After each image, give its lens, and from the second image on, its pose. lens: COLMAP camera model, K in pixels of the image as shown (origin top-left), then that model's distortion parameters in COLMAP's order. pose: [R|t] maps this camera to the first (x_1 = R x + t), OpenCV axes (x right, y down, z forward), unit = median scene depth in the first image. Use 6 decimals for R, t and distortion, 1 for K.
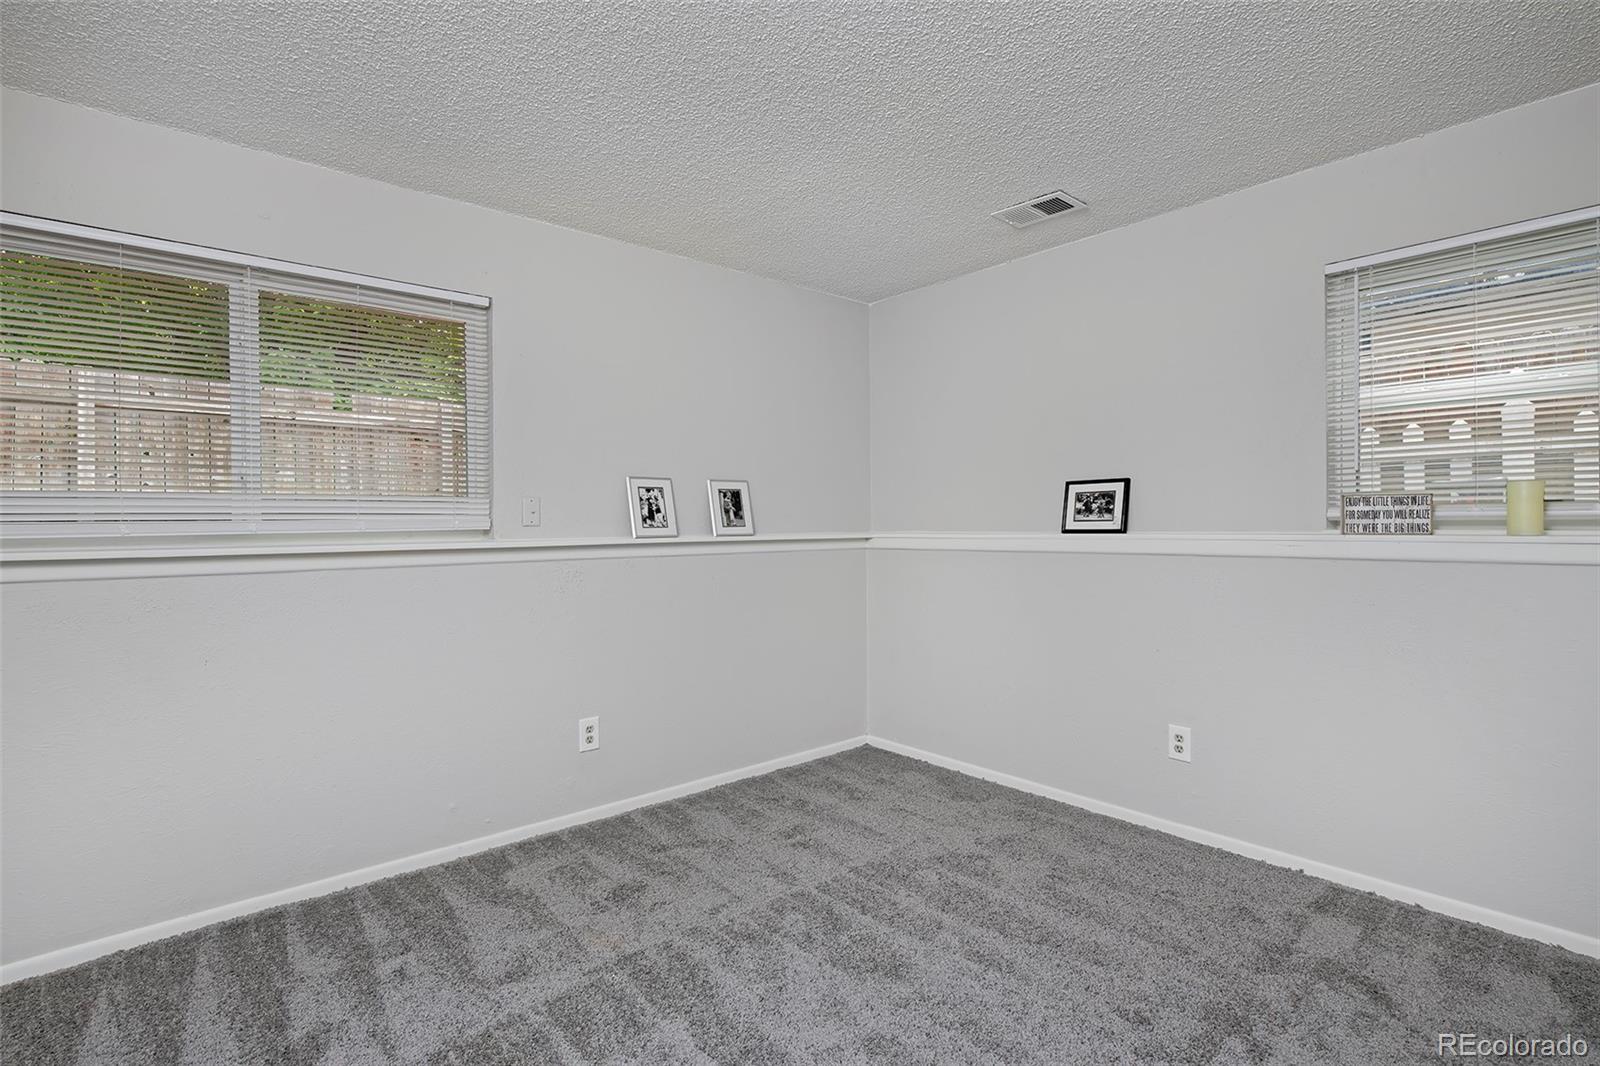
lens RADIAL K [[809.4, 0, 799.3], [0, 809.4, 528.7], [0, 0, 1]] dist [0.002668, 0.000705]
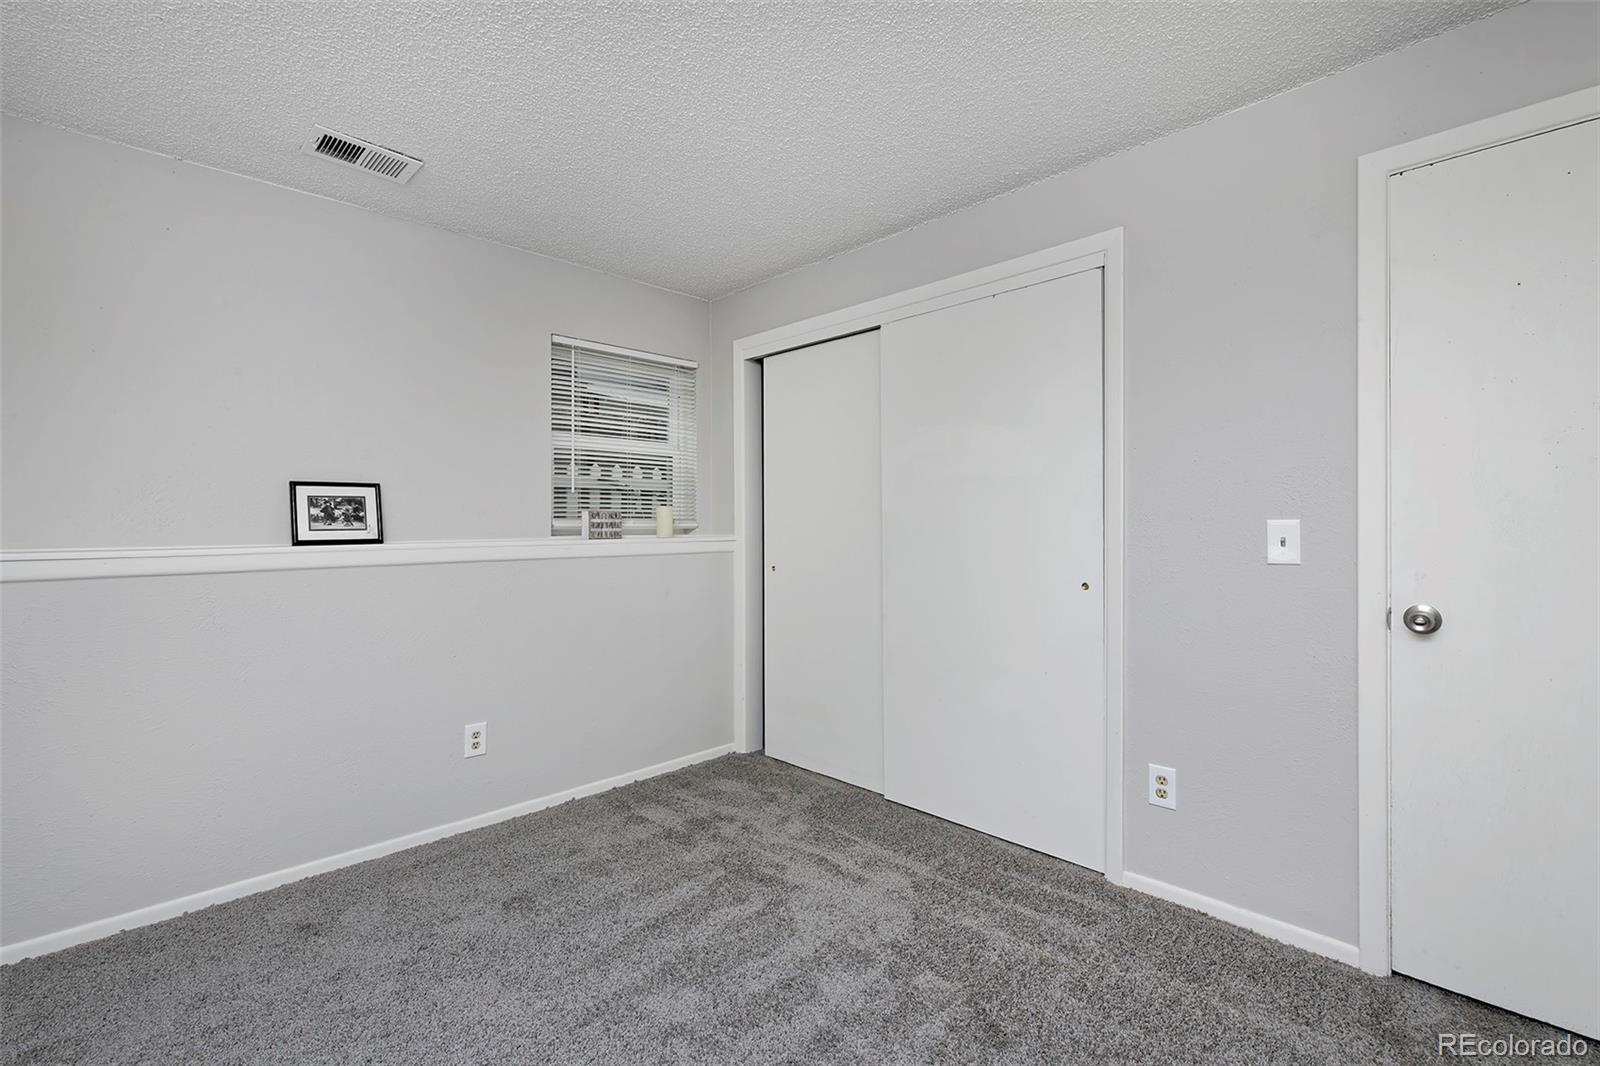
lens RADIAL K [[709.9, 0, 798.7], [0, 709.9, 531.2], [0, 0, 1]] dist [-0.000507, -0.000062]
pose [[-0.081162, -0.002511, 0.996698, -0.436180], [0.010900, 0.999935, 0.003407, -0.005641], [-0.996641, 0.011141, -0.081130, 0.582215]]
